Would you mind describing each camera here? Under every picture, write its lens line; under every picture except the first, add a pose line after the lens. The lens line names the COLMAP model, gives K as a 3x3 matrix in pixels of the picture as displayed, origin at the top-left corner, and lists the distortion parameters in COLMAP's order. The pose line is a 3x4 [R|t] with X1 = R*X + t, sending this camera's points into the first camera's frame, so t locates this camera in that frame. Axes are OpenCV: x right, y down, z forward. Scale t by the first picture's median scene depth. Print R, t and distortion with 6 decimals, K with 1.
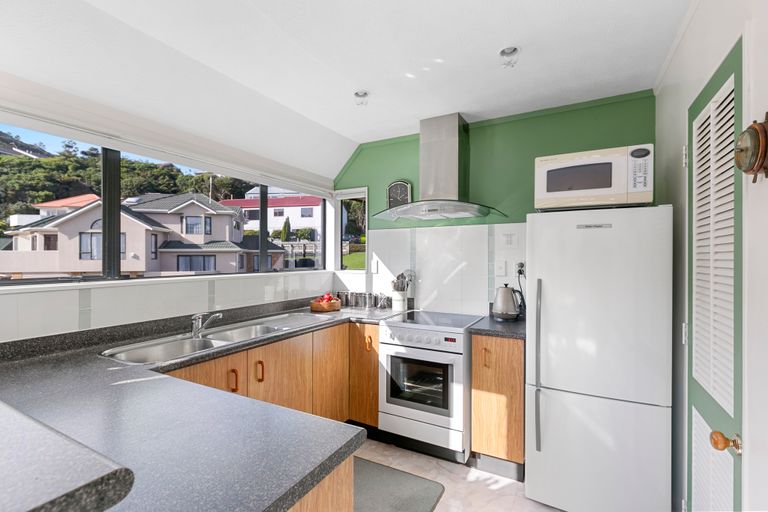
lens RADIAL K [[354.9, 0, 384.0], [0, 354.9, 256.0], [0, 0, 1]] dist [0.000035, 0.000092]
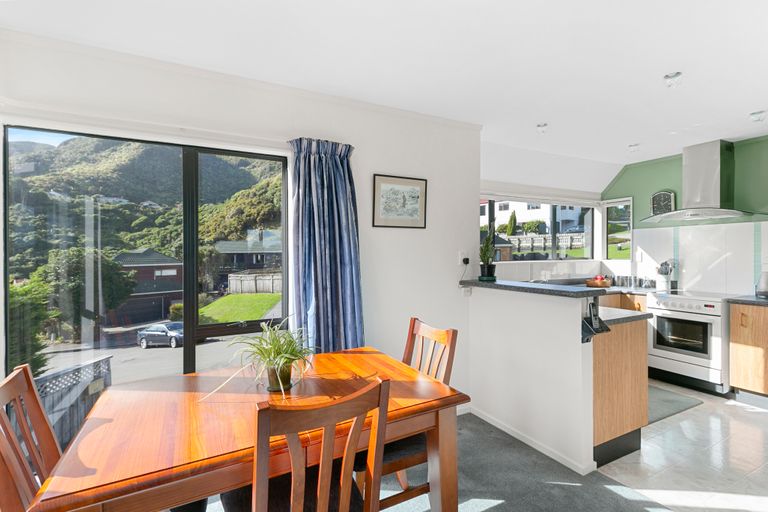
lens RADIAL K [[361.4, 0, 384.0], [0, 361.4, 256.0], [0, 0, 1]] dist [0.003061, -0.000233]
pose [[0.826811, -0.001911, -0.562477, -0.055195], [0.010811, 0.999864, 0.012493, -0.000457], [0.562377, -0.016410, 0.826718, -0.670085]]
